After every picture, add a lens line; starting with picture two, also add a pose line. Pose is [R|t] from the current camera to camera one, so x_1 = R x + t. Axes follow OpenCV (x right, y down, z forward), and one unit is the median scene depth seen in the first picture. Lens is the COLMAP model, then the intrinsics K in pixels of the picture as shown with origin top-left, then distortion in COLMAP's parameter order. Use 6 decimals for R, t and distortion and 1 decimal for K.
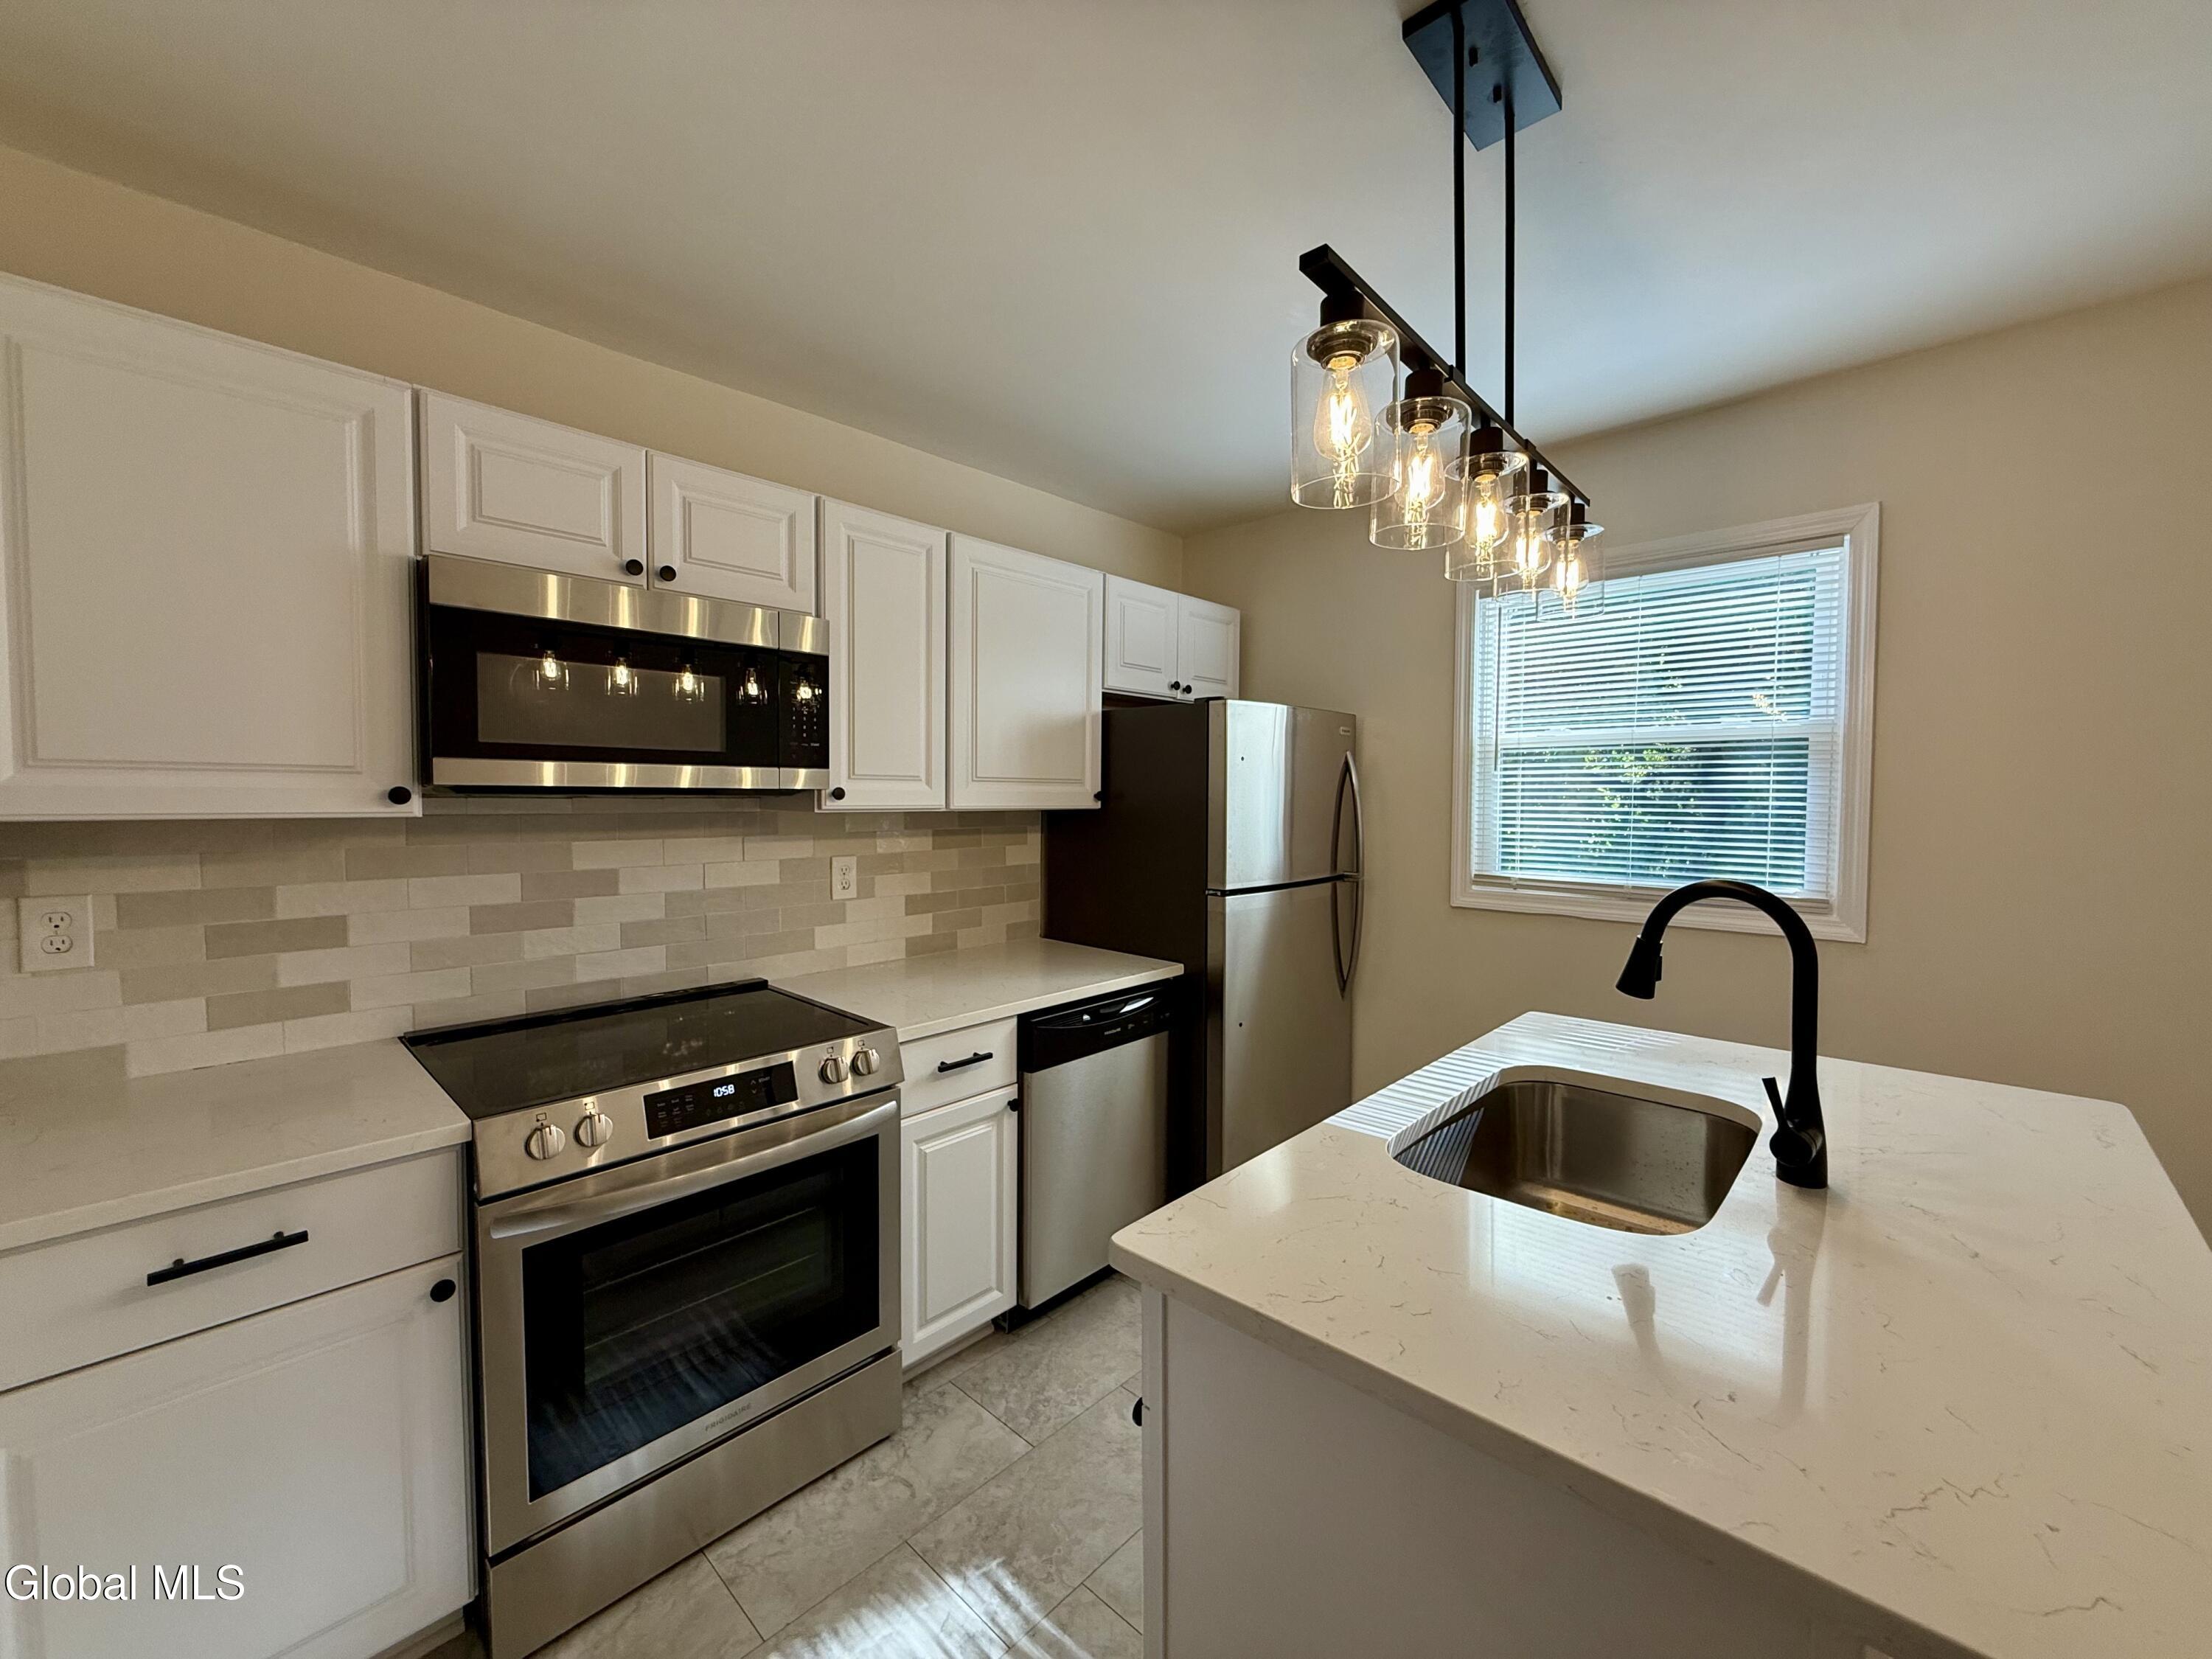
lens RADIAL K [[881.2, 0, 1097.0], [0, 881.2, 826.8], [0, 0, 1]] dist [-0.000573, 0.000201]
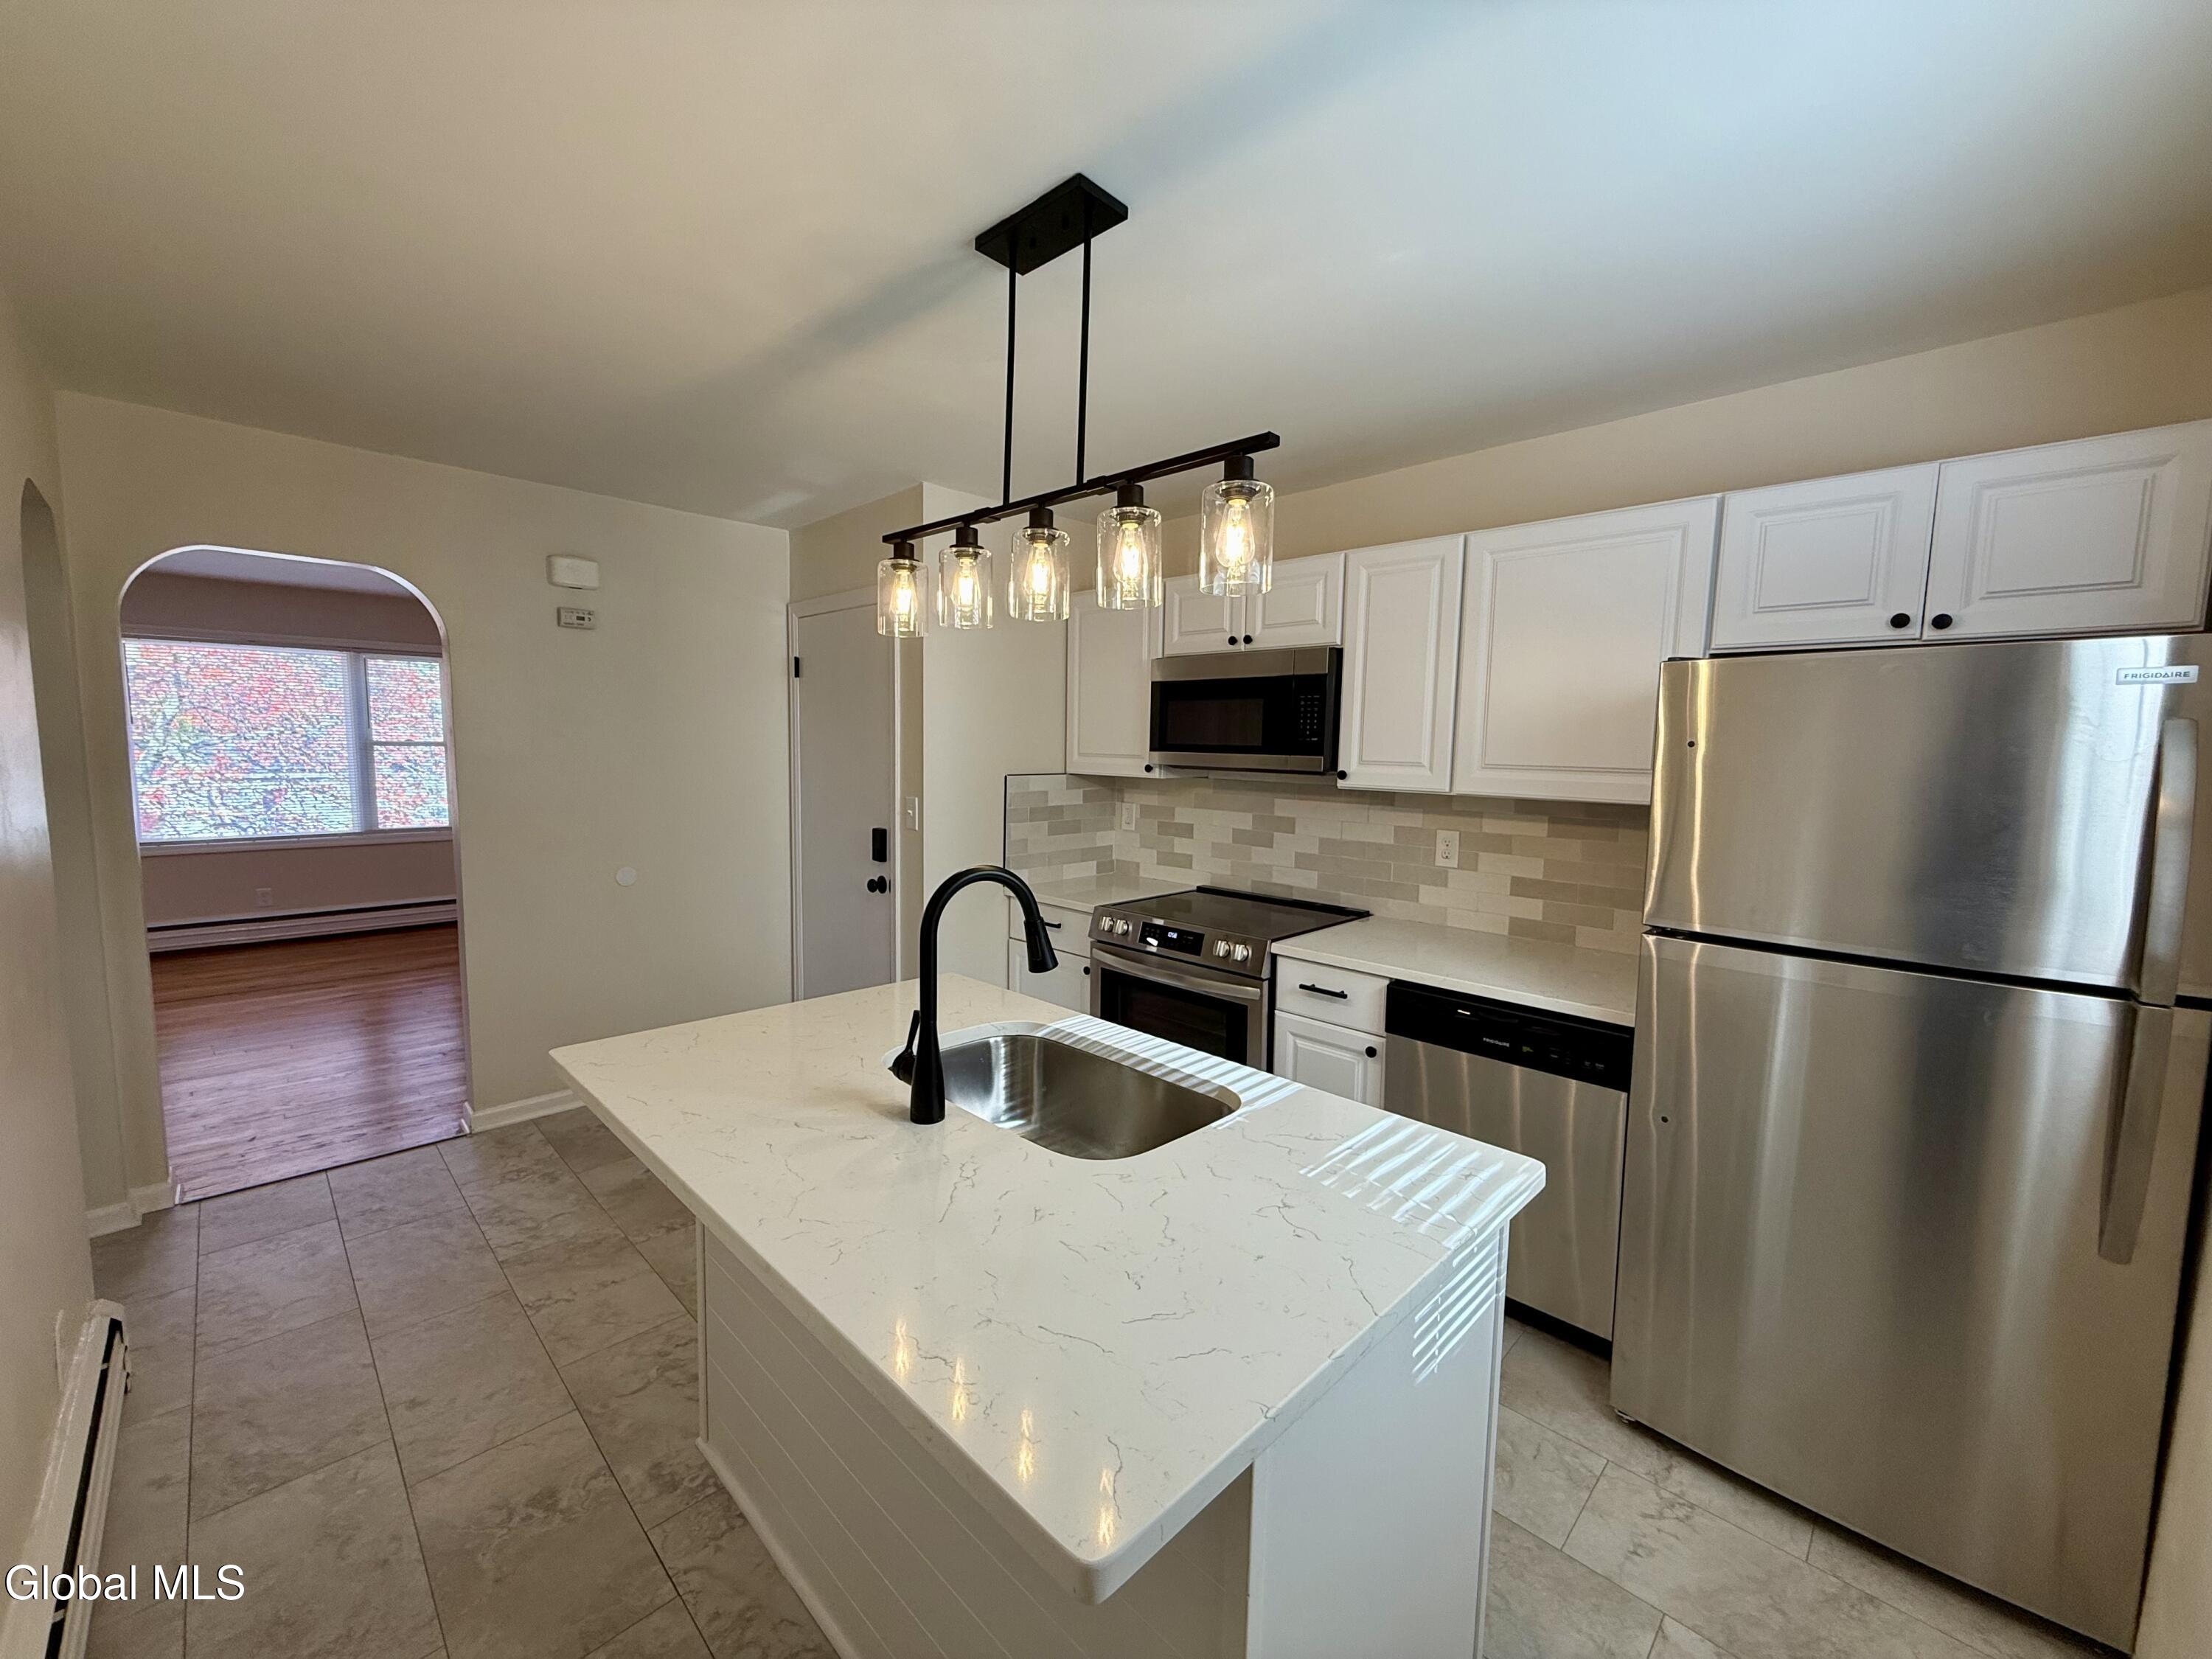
lens RADIAL K [[881.2, 0, 1097.0], [0, 881.2, 826.8], [0, 0, 1]] dist [-0.000573, 0.000201]
pose [[-0.024841, 0.087520, -0.995853, 1.036563], [-0.056719, 0.994432, 0.088810, -0.056628], [0.998081, 0.058690, -0.019739, 0.655443]]
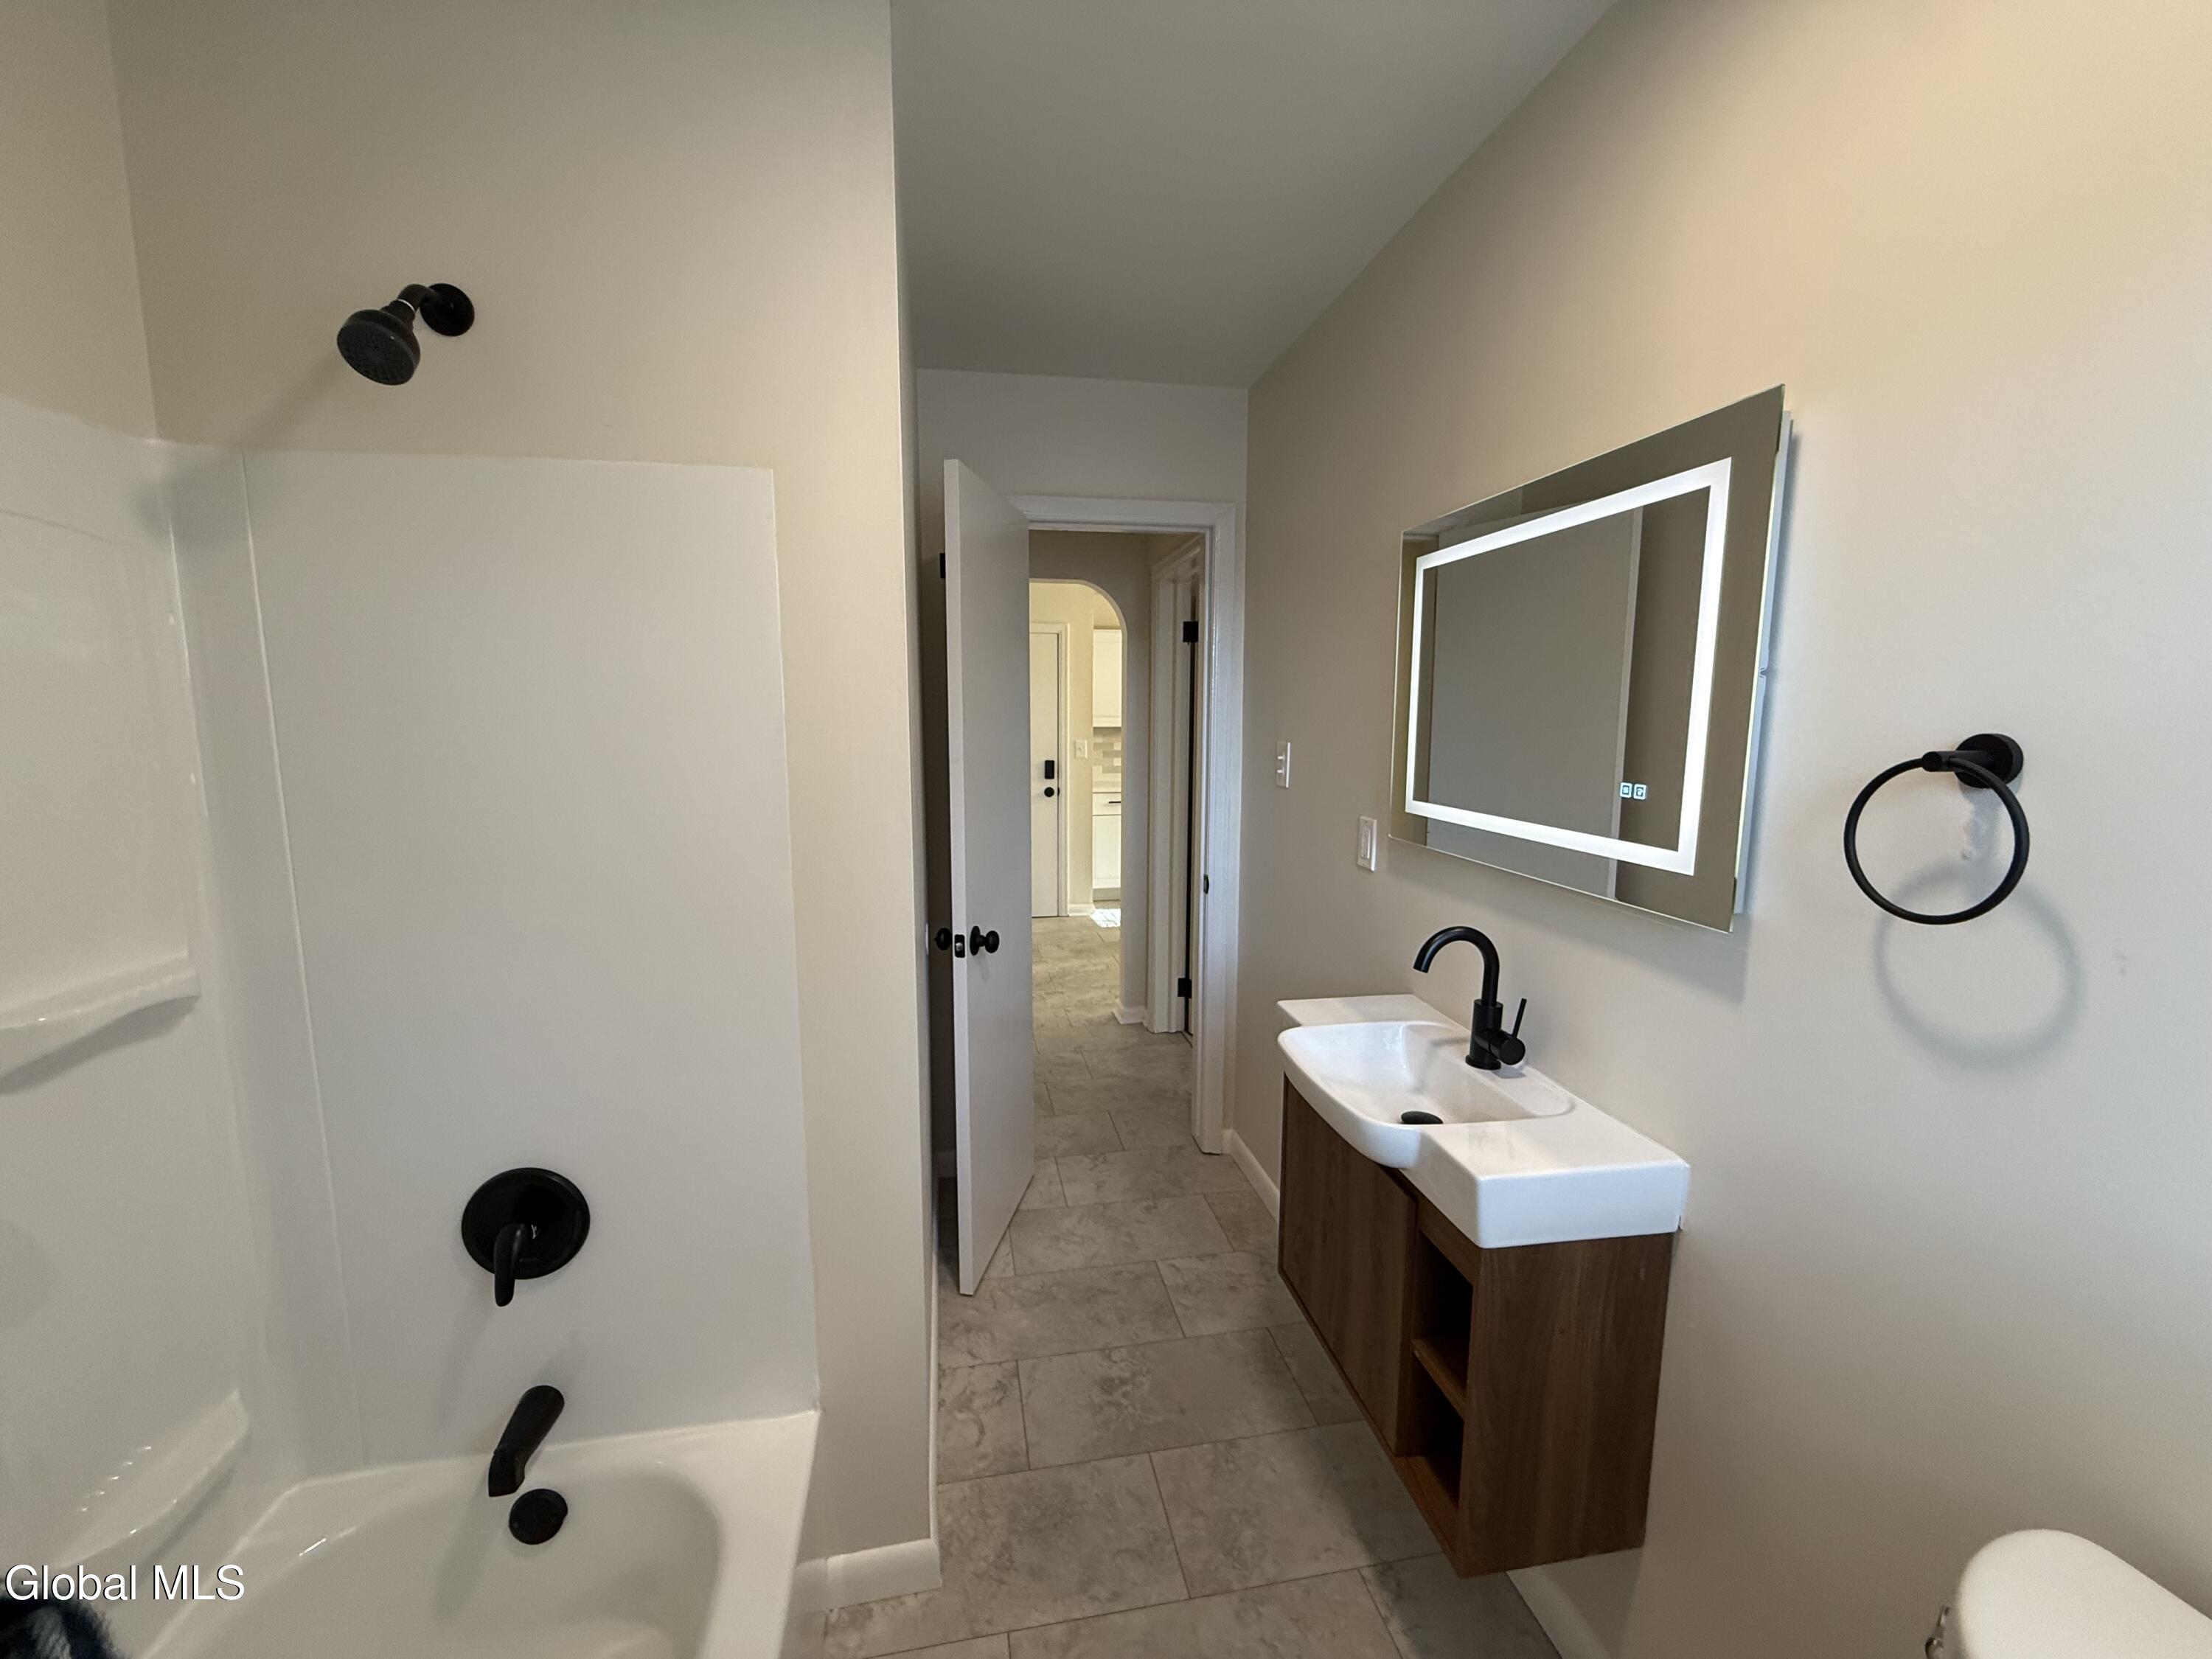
lens RADIAL K [[881.2, 0, 1097.0], [0, 881.2, 826.8], [0, 0, 1]] dist [-0.000573, 0.000201]
pose [[0.806027, 0.071925, -0.587493, 1.271231], [-0.020324, 0.995367, 0.093977, 0.057039], [0.591530, -0.063808, 0.803754, -2.057231]]
